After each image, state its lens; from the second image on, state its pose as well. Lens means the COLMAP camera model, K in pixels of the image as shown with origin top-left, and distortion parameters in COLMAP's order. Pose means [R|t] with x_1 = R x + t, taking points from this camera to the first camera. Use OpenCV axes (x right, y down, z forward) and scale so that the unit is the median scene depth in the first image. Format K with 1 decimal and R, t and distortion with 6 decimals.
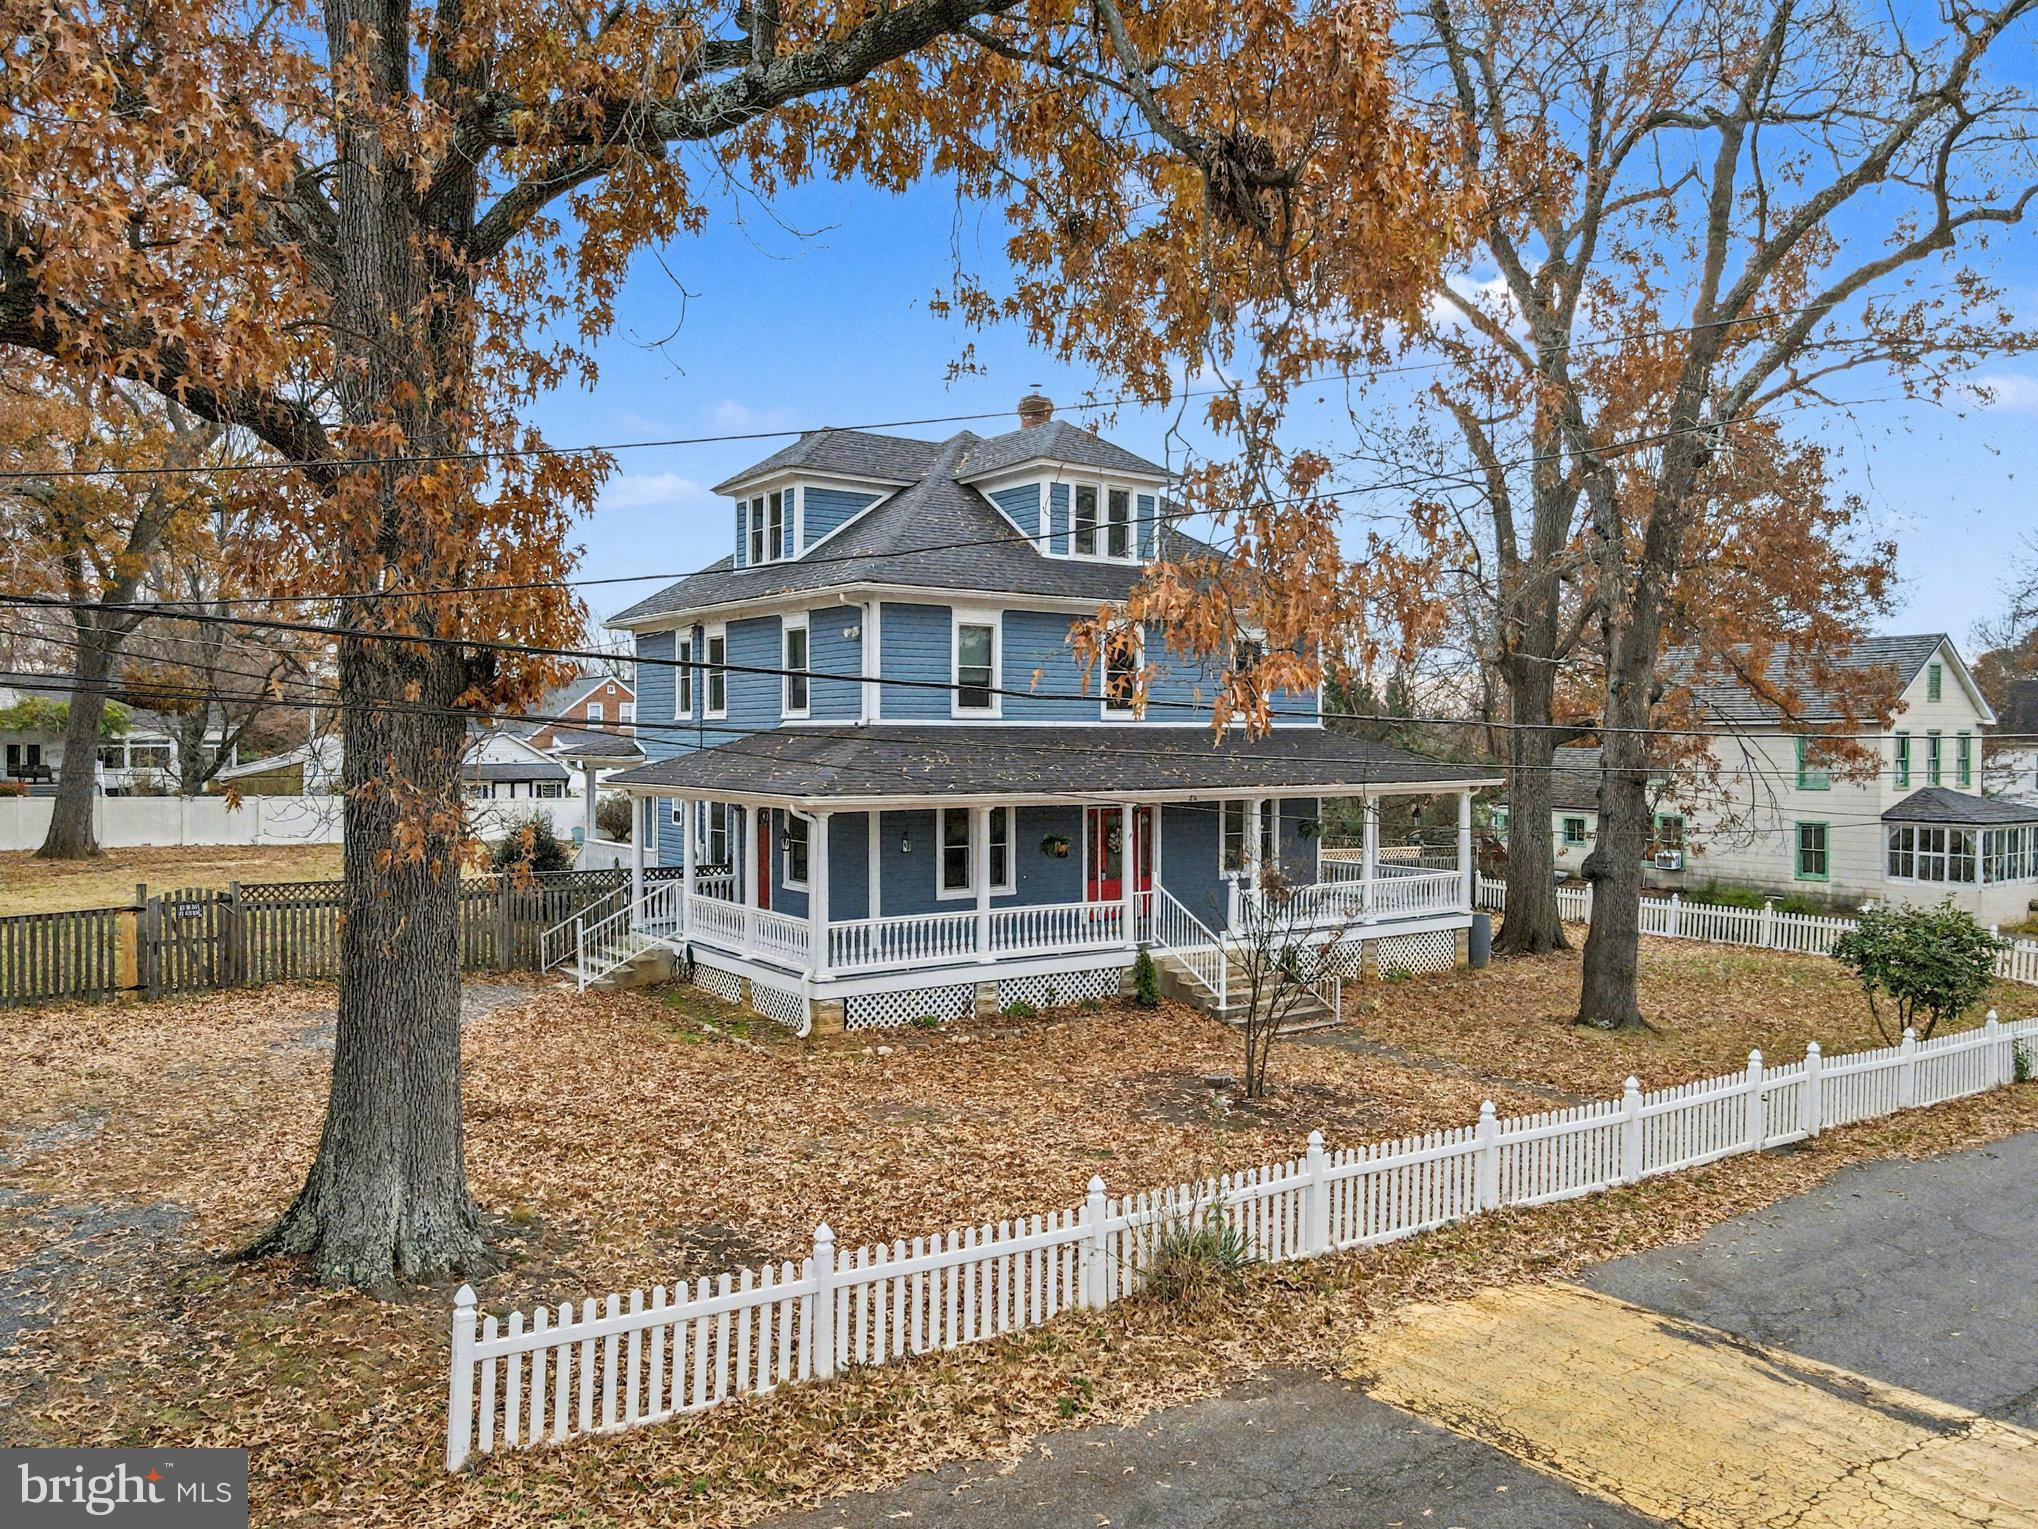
lens RADIAL K [[1499.3, 0, 1019.0], [0, 1499.3, 764.5], [0, 0, 1]] dist [-0.000425, 0.011752]
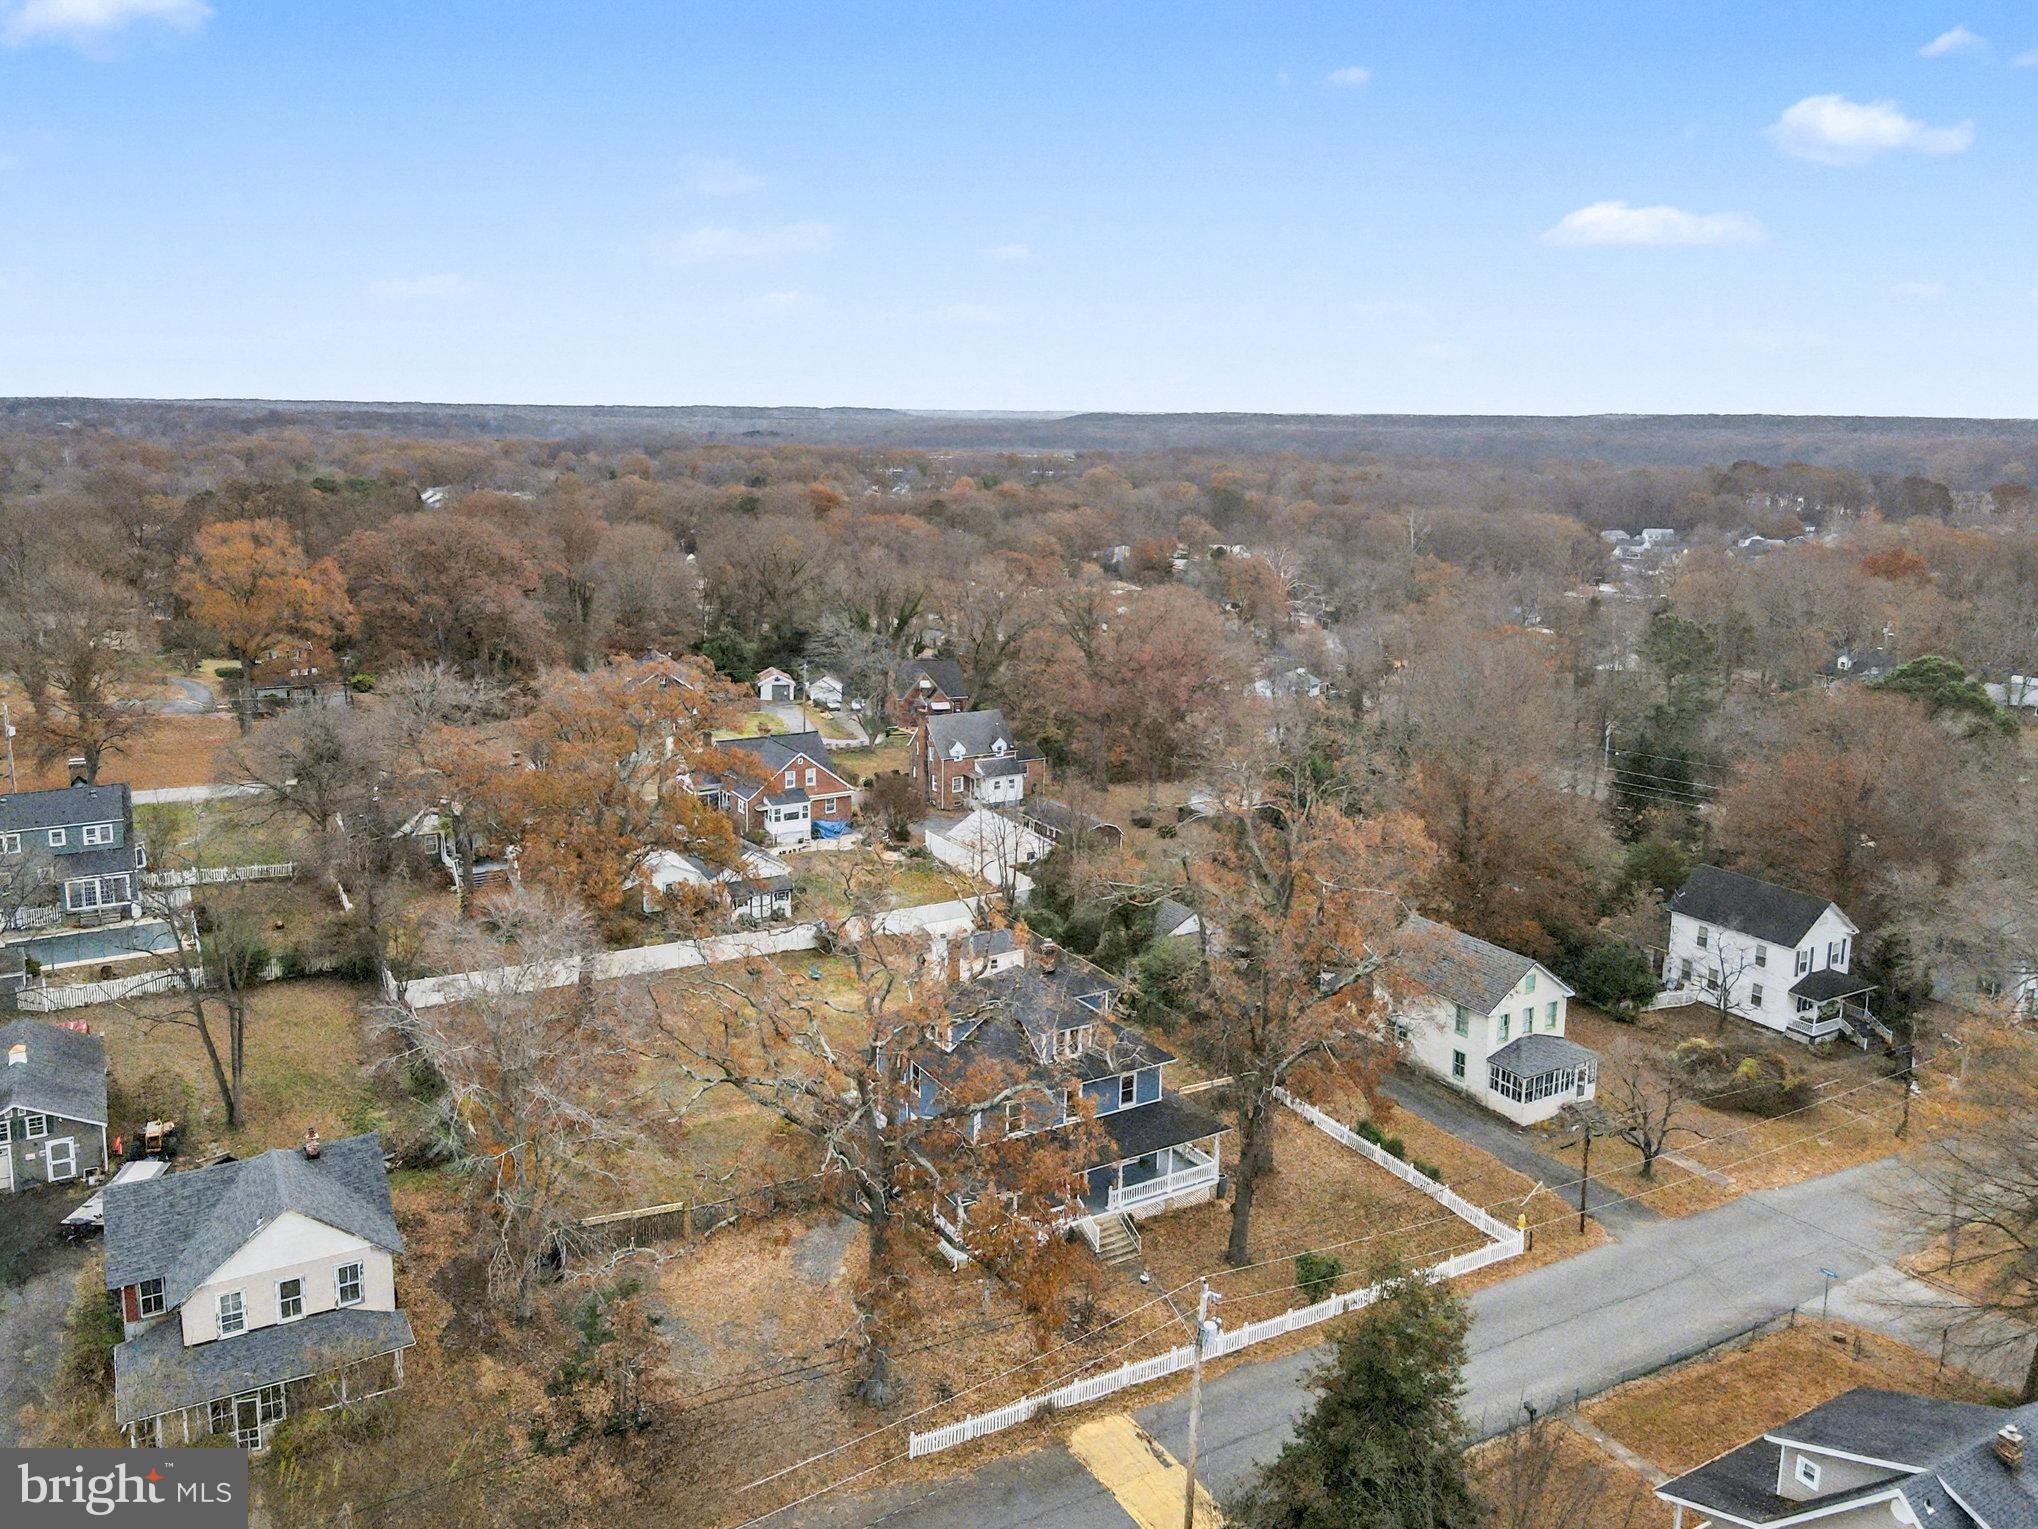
lens RADIAL K [[1530.8, 0, 960.8], [0, 1530.8, 675.5], [0, 0, 1]] dist [0.002404, -0.001738]
pose [[0.994753, 0.023122, -0.099659, 0.141798], [-0.008595, 0.989570, 0.143798, -1.344449], [0.101944, -0.142187, 0.984576, -1.751141]]
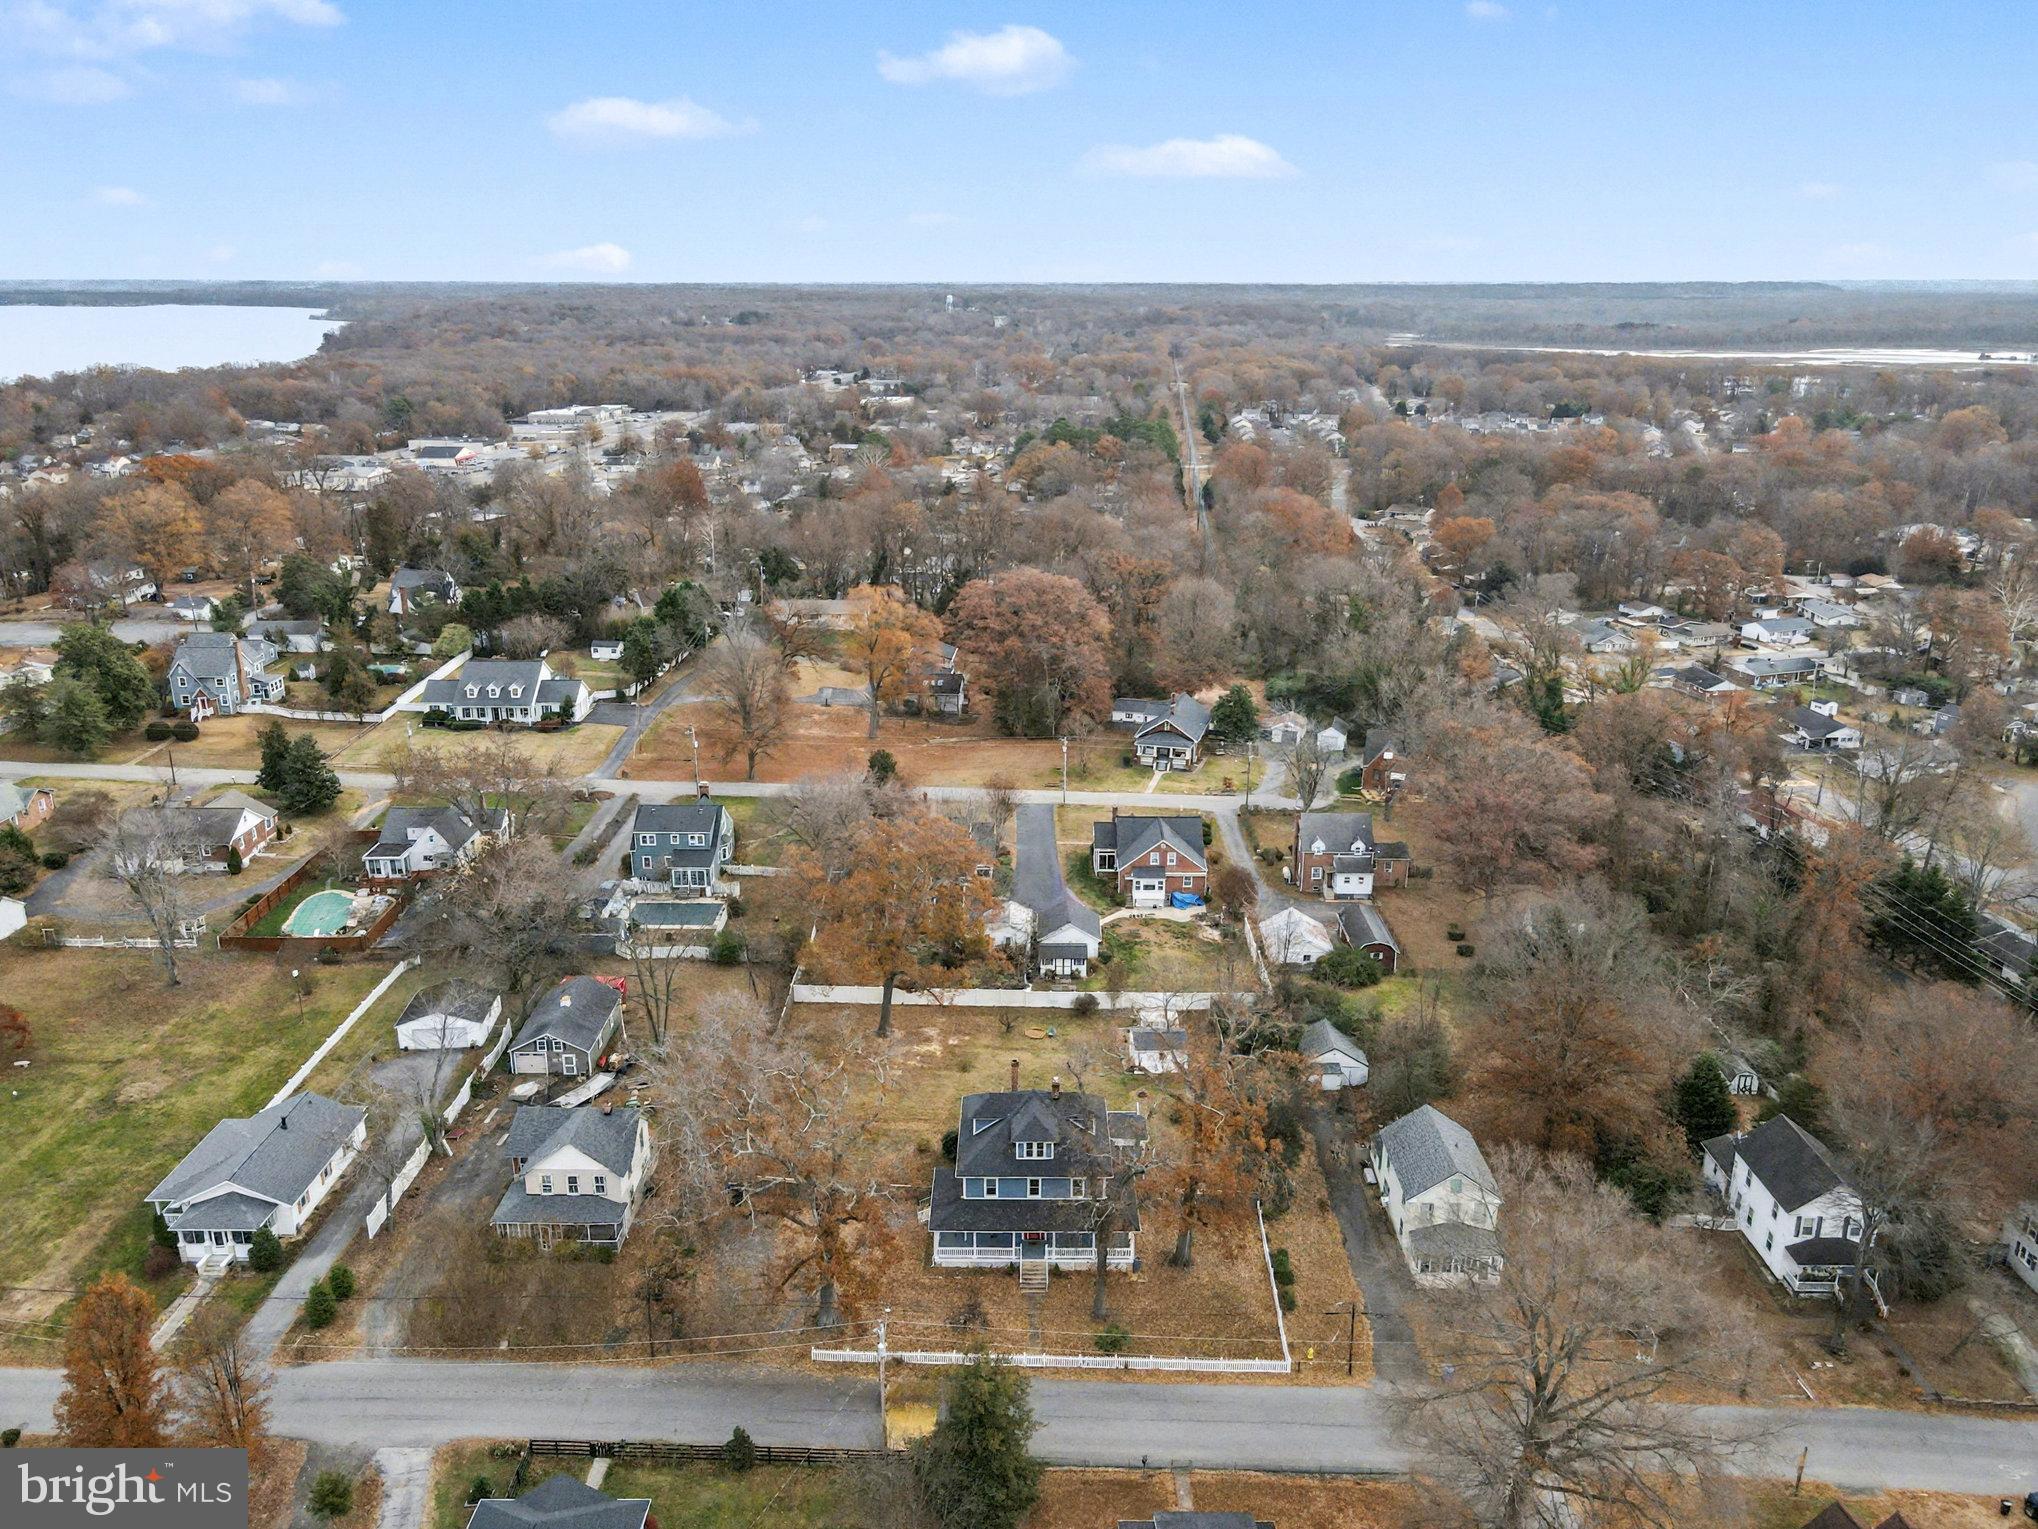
lens RADIAL K [[1499.3, 0, 1019.0], [0, 1499.3, 764.5], [0, 0, 1]] dist [-0.000425, 0.011752]
pose [[0.810649, 0.174527, -0.558917, 2.396561], [-0.009549, 0.958359, 0.285406, -2.638556], [0.585454, -0.226027, 0.778560, -2.192592]]
